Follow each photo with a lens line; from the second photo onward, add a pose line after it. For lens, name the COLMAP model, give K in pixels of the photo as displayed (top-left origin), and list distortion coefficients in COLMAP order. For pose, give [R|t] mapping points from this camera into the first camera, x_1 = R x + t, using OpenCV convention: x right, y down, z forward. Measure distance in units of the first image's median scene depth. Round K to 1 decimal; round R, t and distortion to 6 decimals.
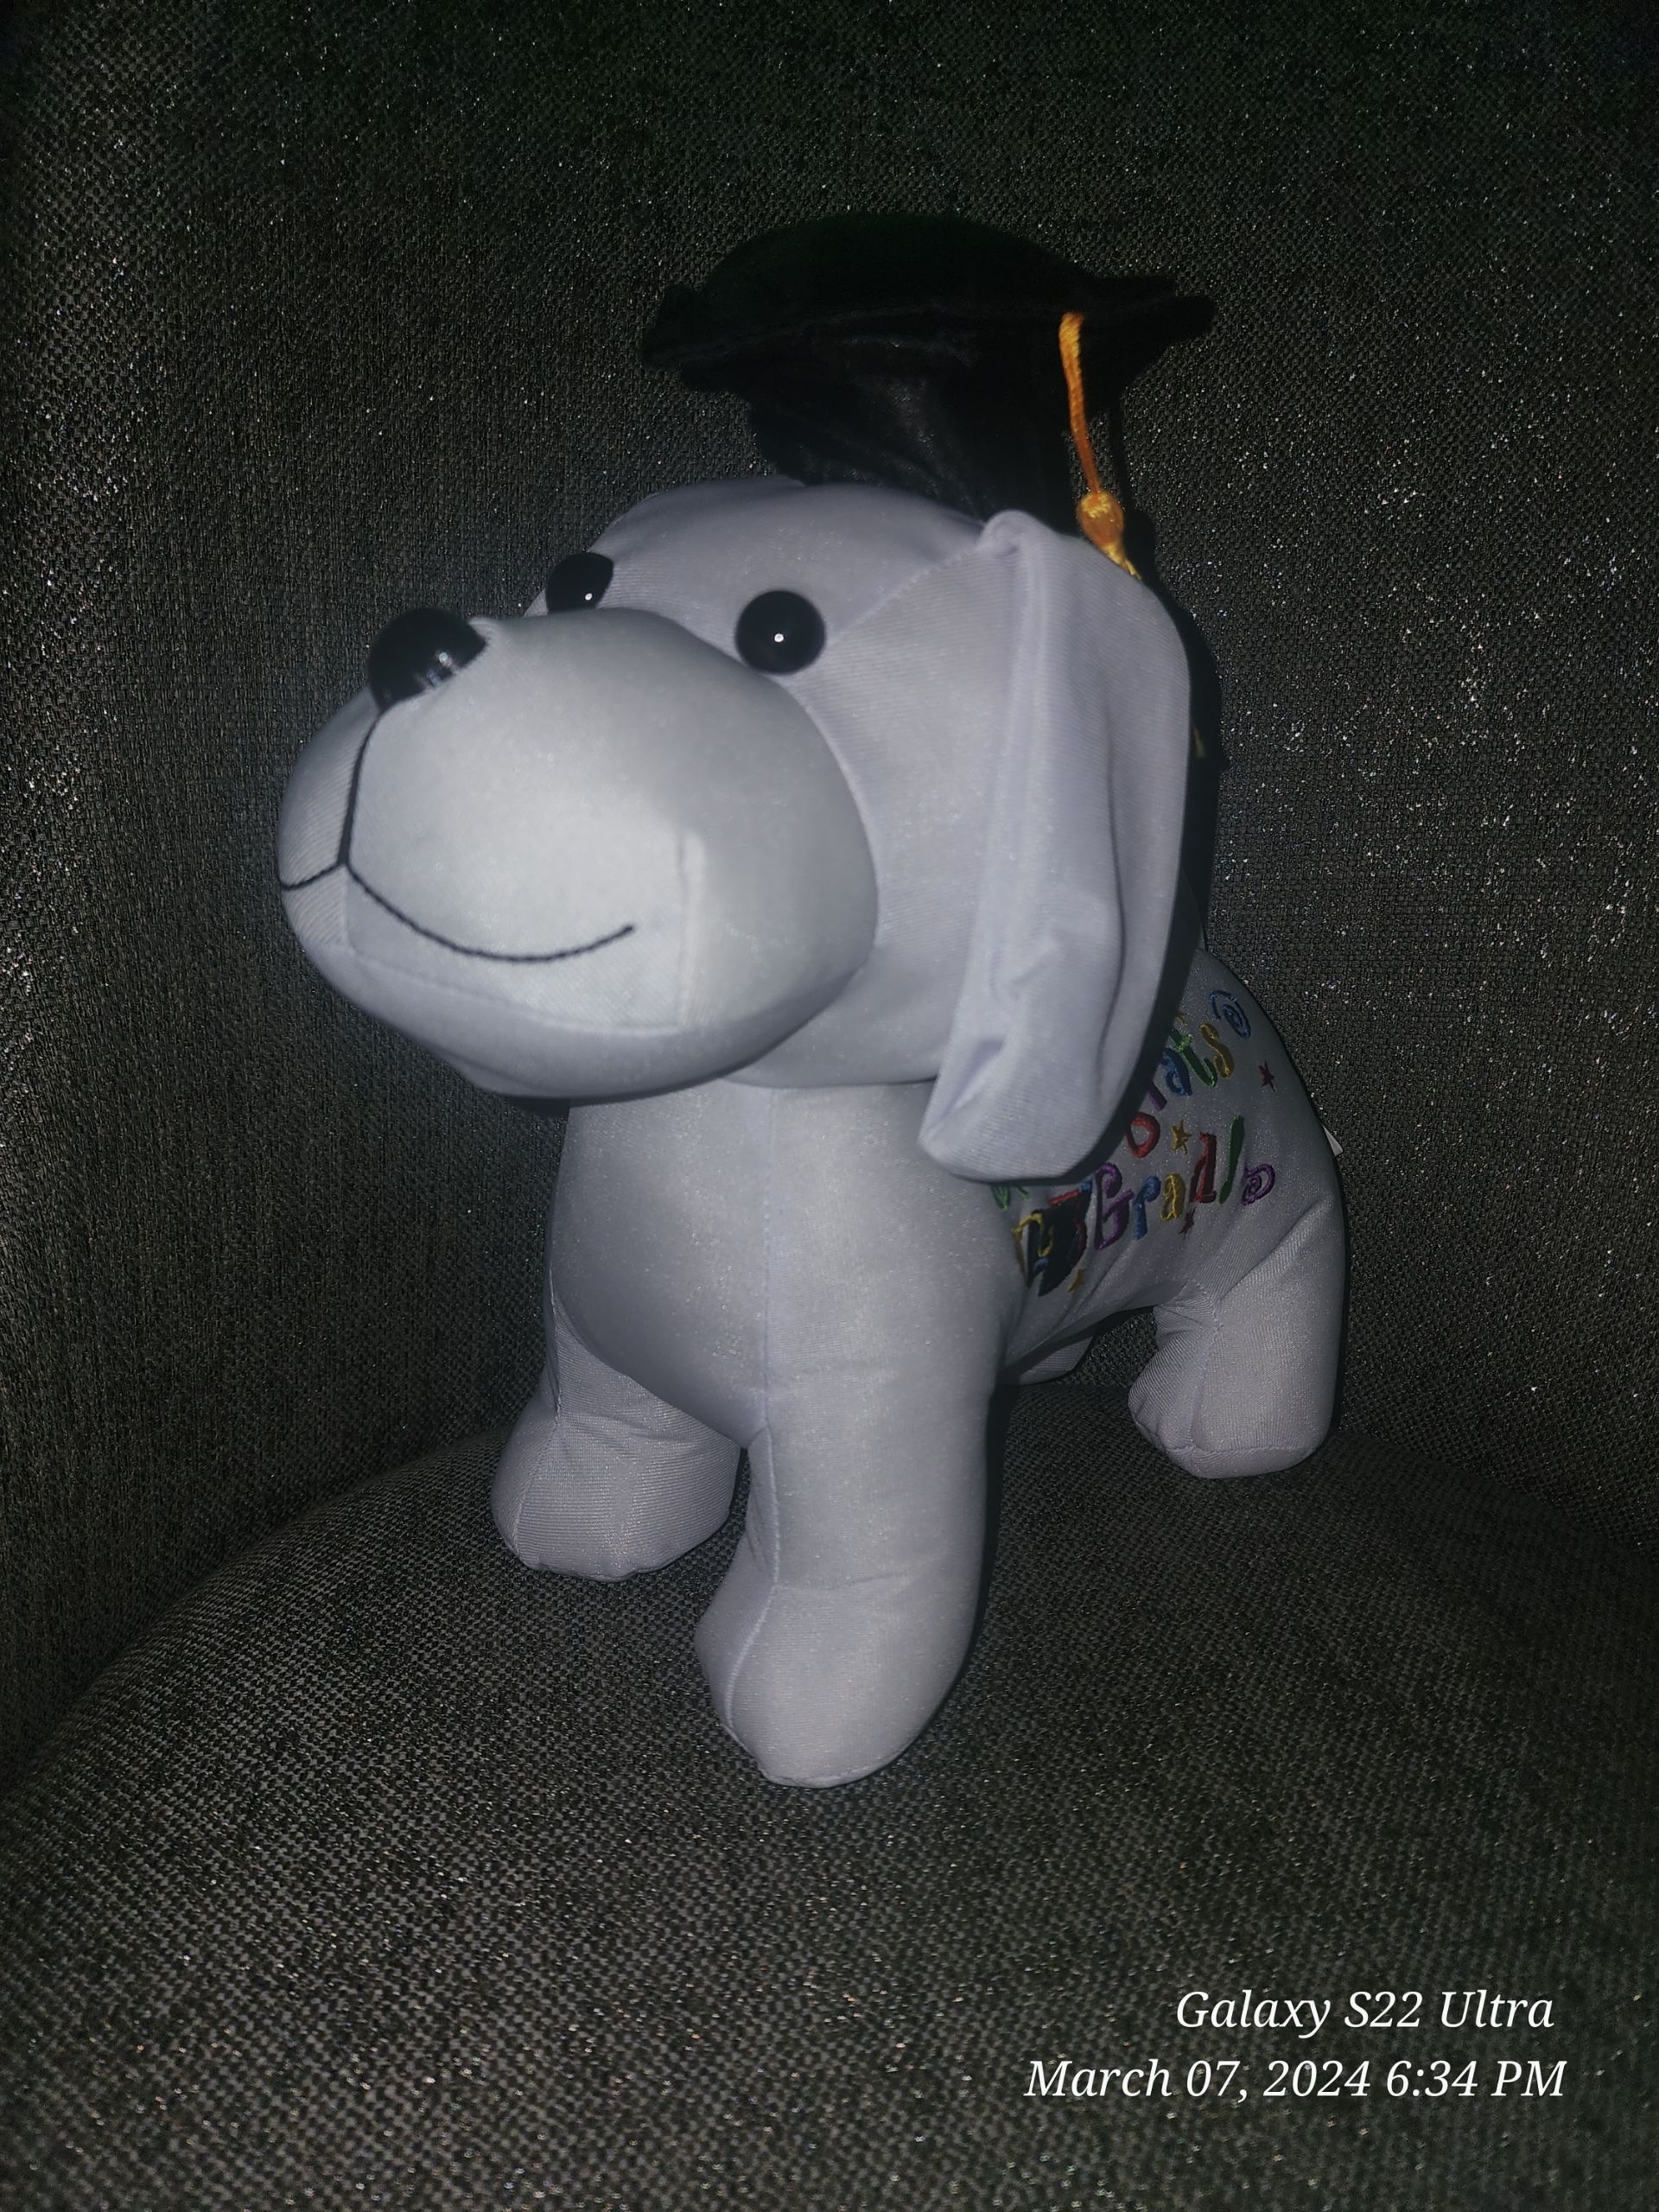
lens RADIAL K [[1511.6, 0, 829.5], [0, 1511.6, 1106.0], [0, 0, 1]] dist [0.053235, -0.061080]
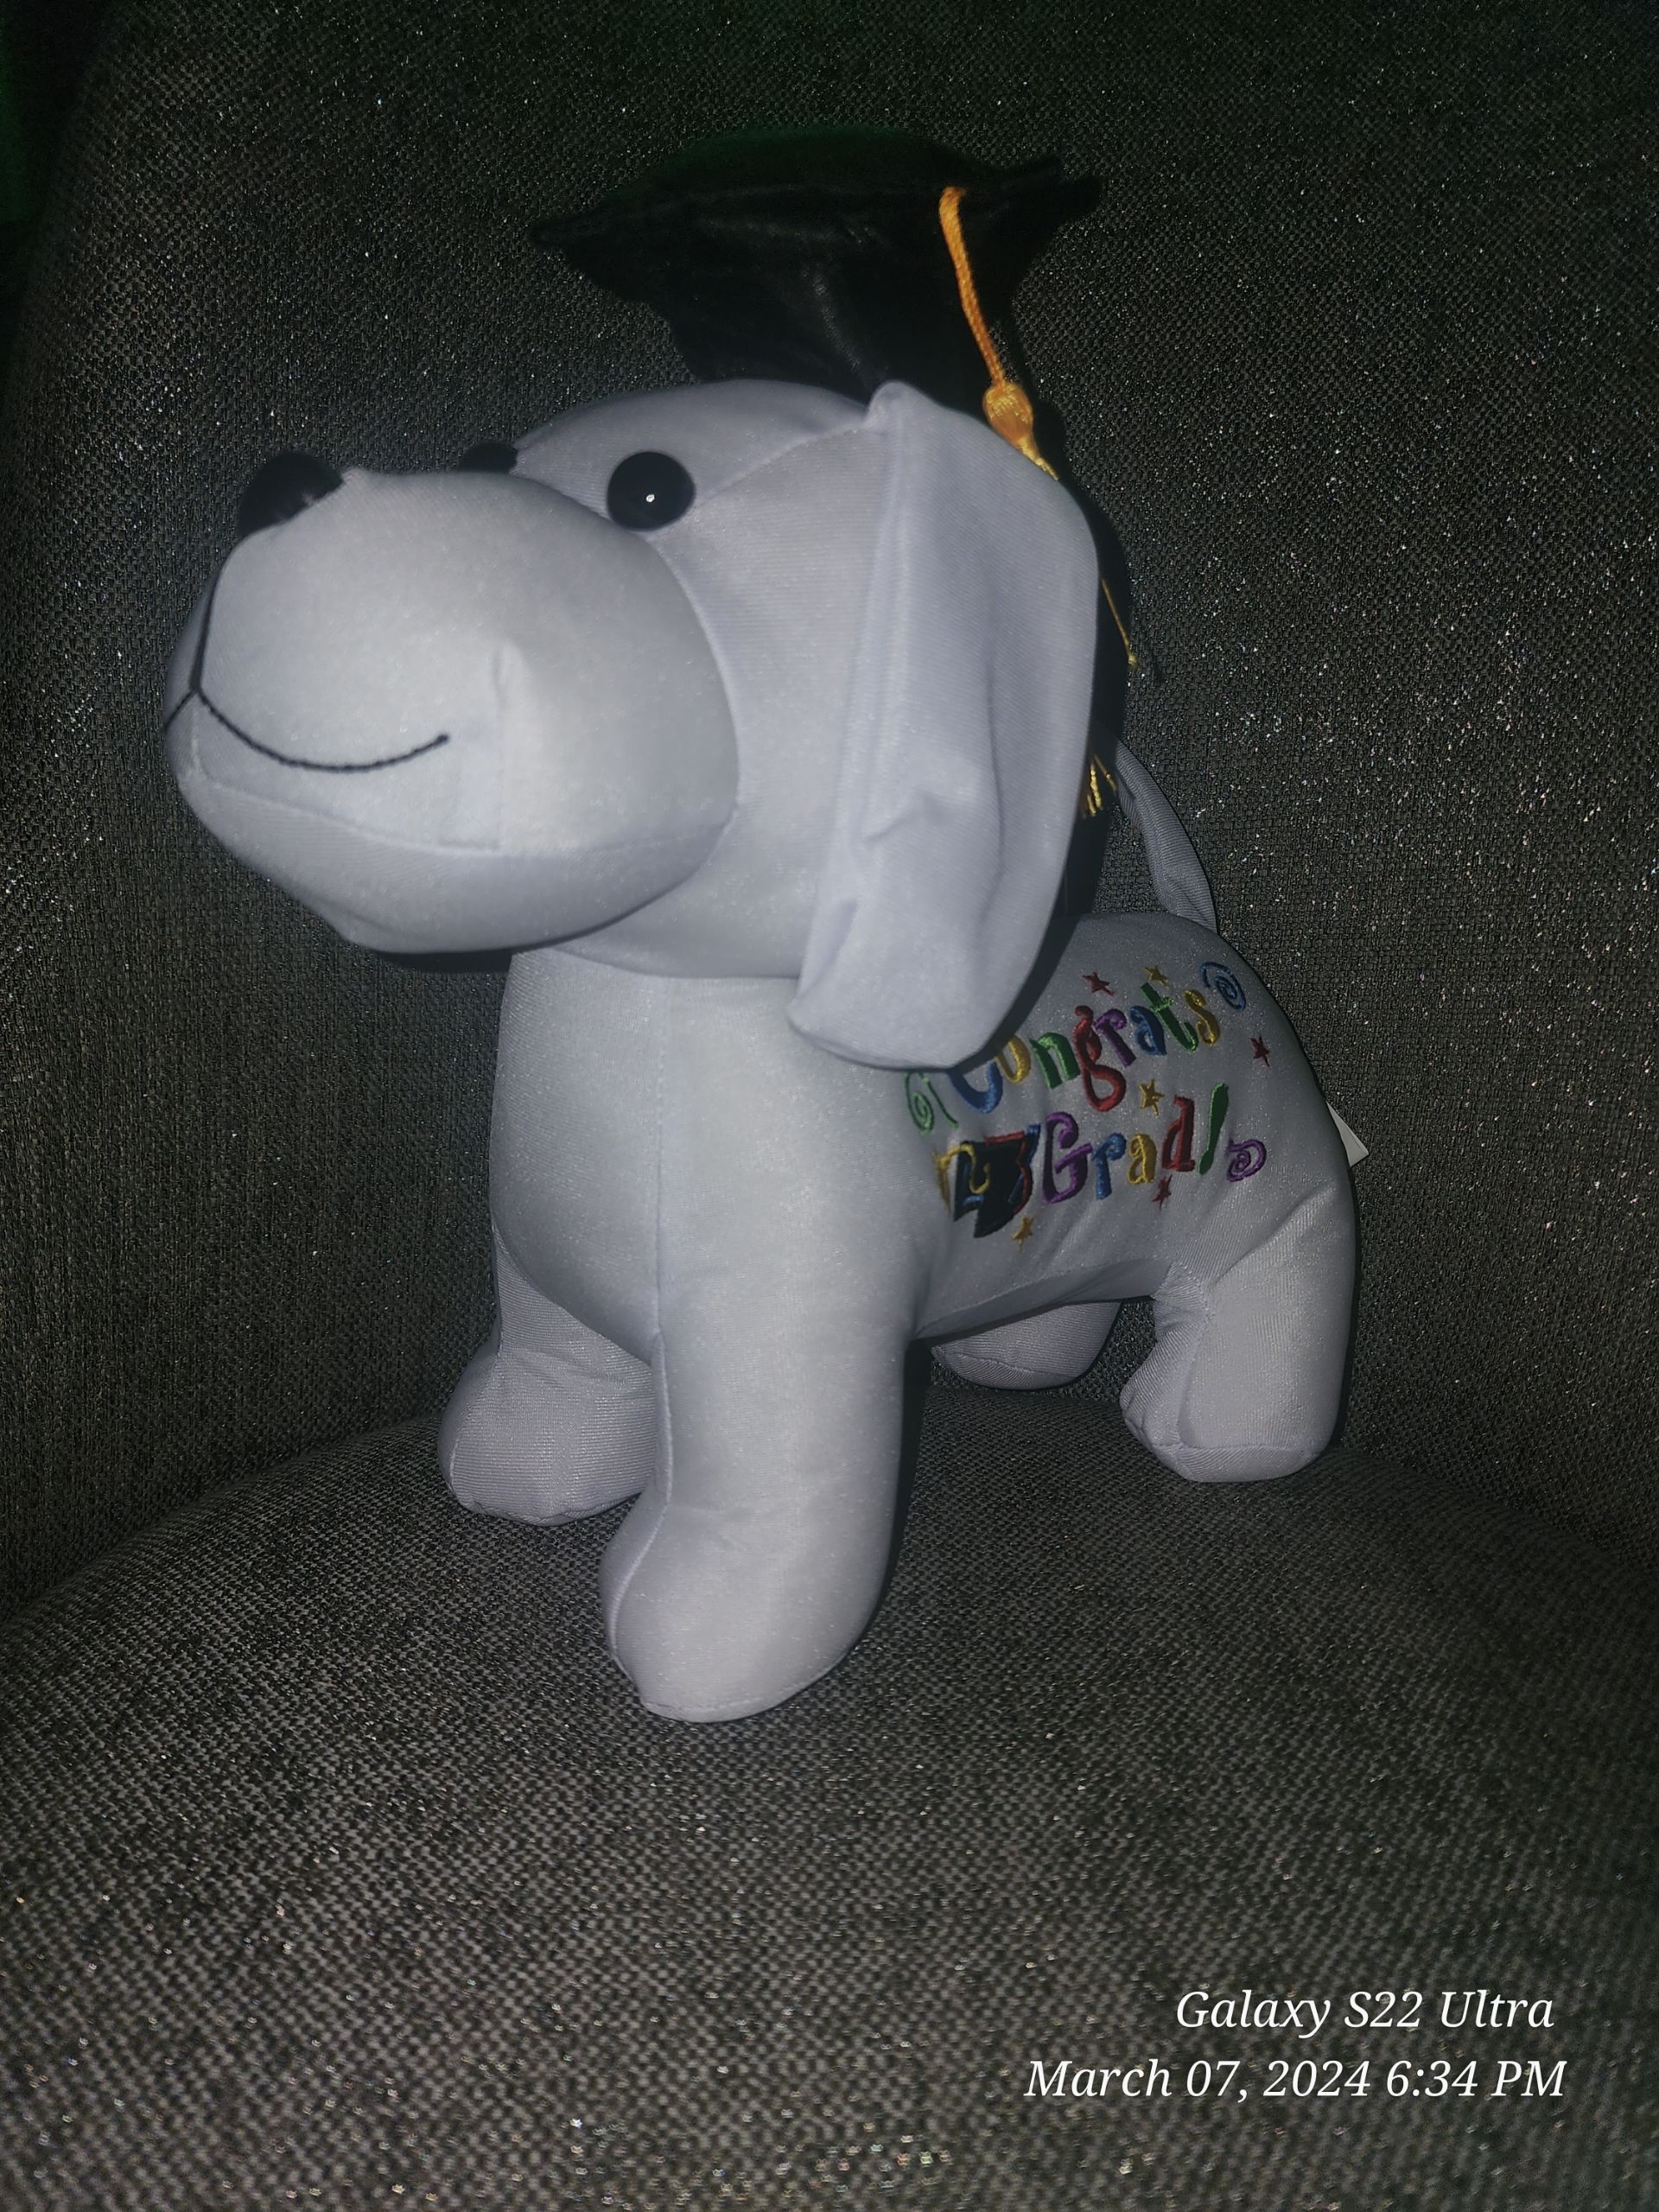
lens RADIAL K [[1511.6, 0, 829.5], [0, 1511.6, 1106.0], [0, 0, 1]] dist [0.053235, -0.061080]
pose [[0.992560, 0.030257, -0.117934, 0.170950], [-0.040303, 0.995671, -0.083757, 0.137550], [0.114889, 0.087887, 0.989483, 0.032865]]
